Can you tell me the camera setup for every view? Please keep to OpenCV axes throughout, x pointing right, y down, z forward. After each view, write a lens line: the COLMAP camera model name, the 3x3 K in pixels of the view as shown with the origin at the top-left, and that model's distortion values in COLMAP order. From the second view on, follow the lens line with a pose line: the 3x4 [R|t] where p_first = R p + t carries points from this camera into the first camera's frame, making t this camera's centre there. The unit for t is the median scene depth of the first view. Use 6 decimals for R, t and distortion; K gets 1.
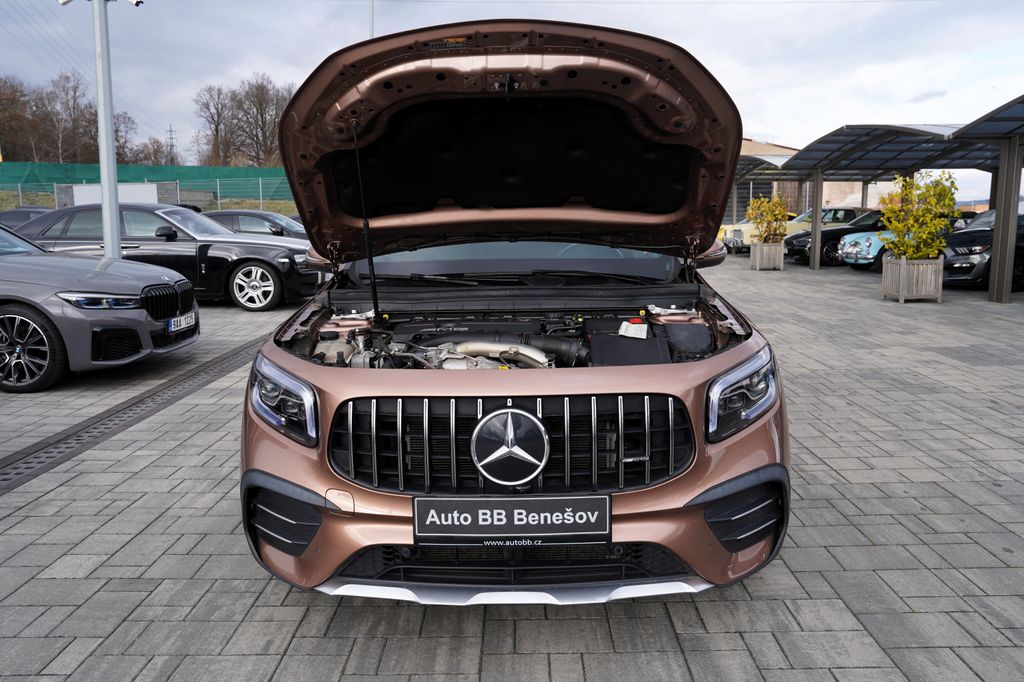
lens RADIAL K [[775.6, 0, 510.3], [0, 775.6, 331.0], [0, 0, 1]] dist [-0.102427, 0.108928]
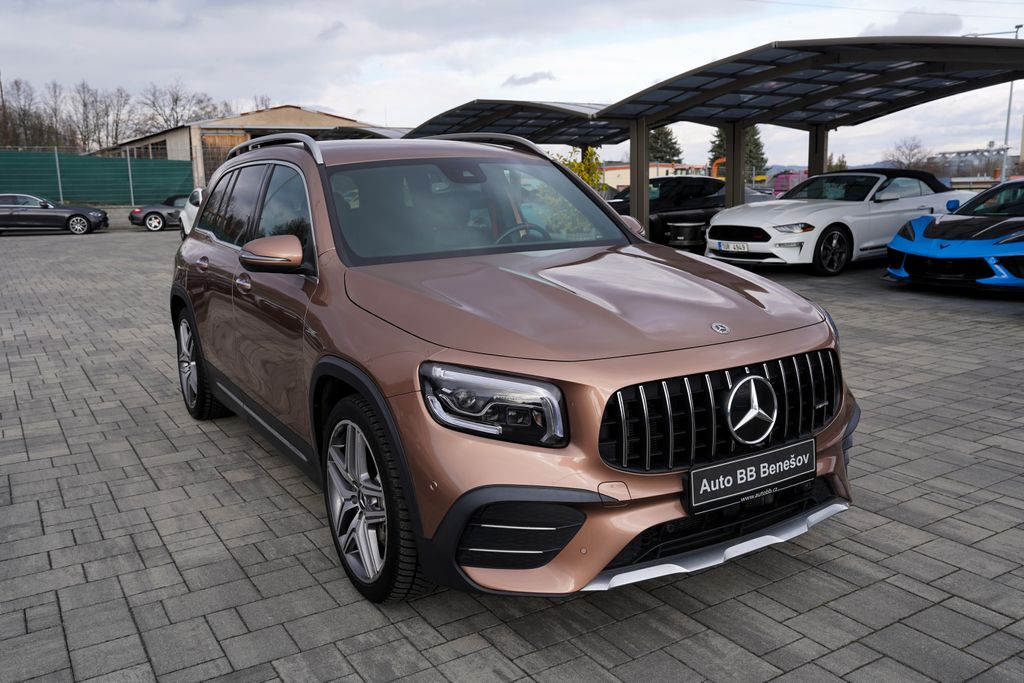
lens RADIAL K [[875.8, 0, 512.0], [0, 875.8, 341.5], [0, 0, 1]] dist [-0.075234, 0.144340]
pose [[0.845610, -0.105810, 0.523210, -0.941620], [0.096003, 0.994321, 0.045925, -0.039798], [-0.525098, 0.011395, 0.850966, 0.106439]]
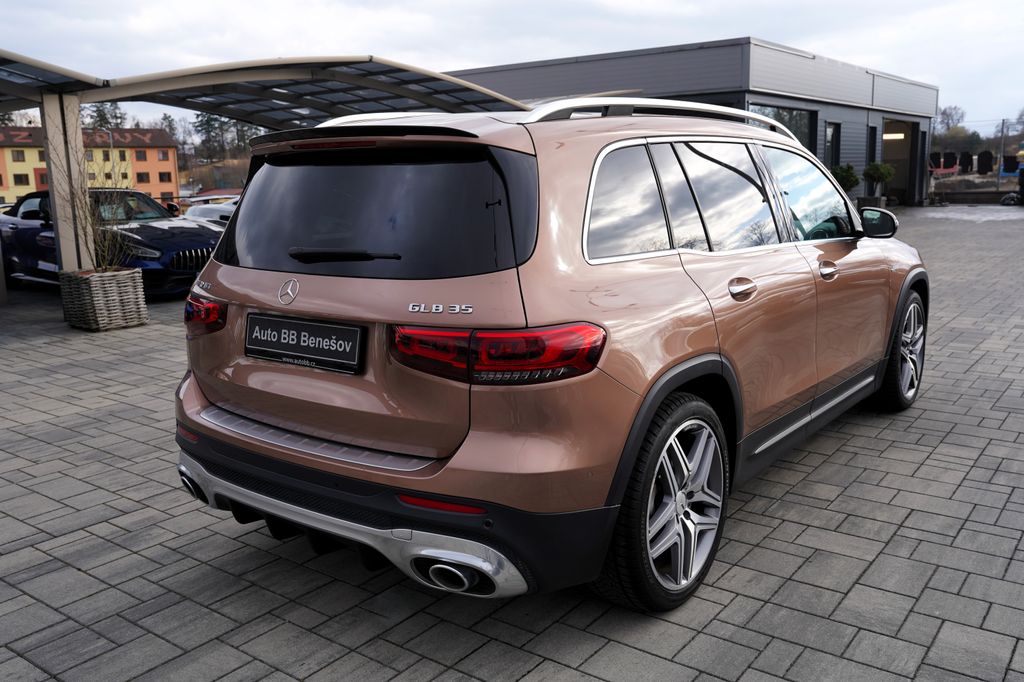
lens RADIAL K [[880.2, 0, 512.0], [0, 880.2, 341.0], [0, 0, 1]] dist [-0.002360, 0.005497]
pose [[-0.806052, -0.080416, 0.586357, -0.982805], [0.122956, 0.946357, 0.298814, -0.651282], [-0.578932, 0.312956, -0.752925, 3.993630]]
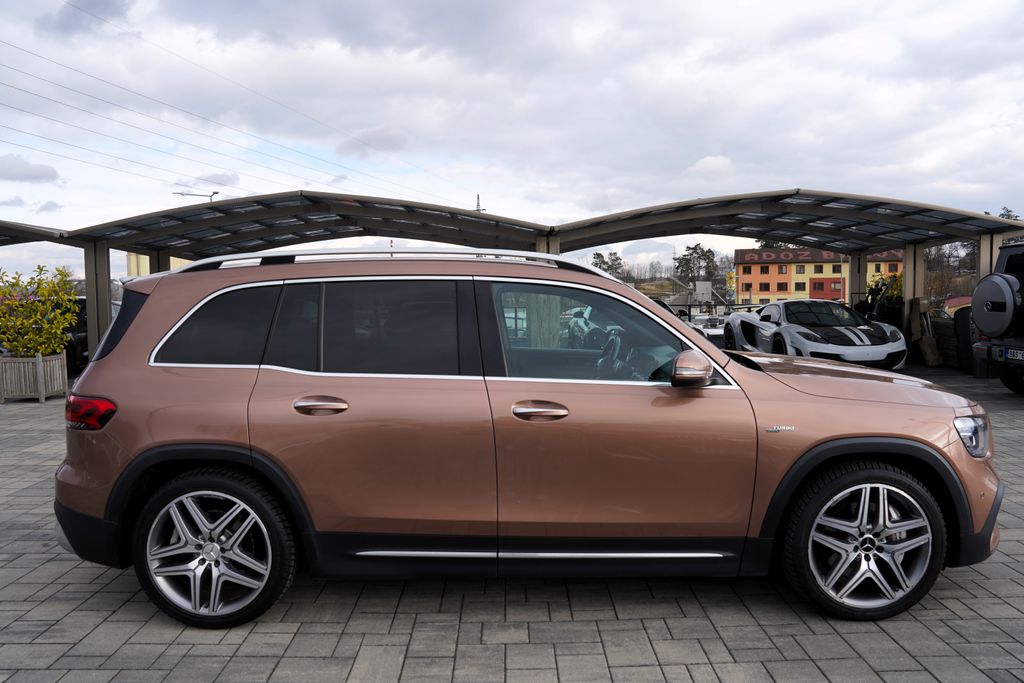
lens RADIAL K [[718.9, 0, 512.0], [0, 718.9, 341.5], [0, 0, 1]] dist [-0.113373, 0.081243]
pose [[-0.021362, -0.059107, 0.998023, -1.872164], [0.159550, 0.985256, 0.061765, -0.380009], [-0.986959, 0.160554, -0.011616, 2.162626]]
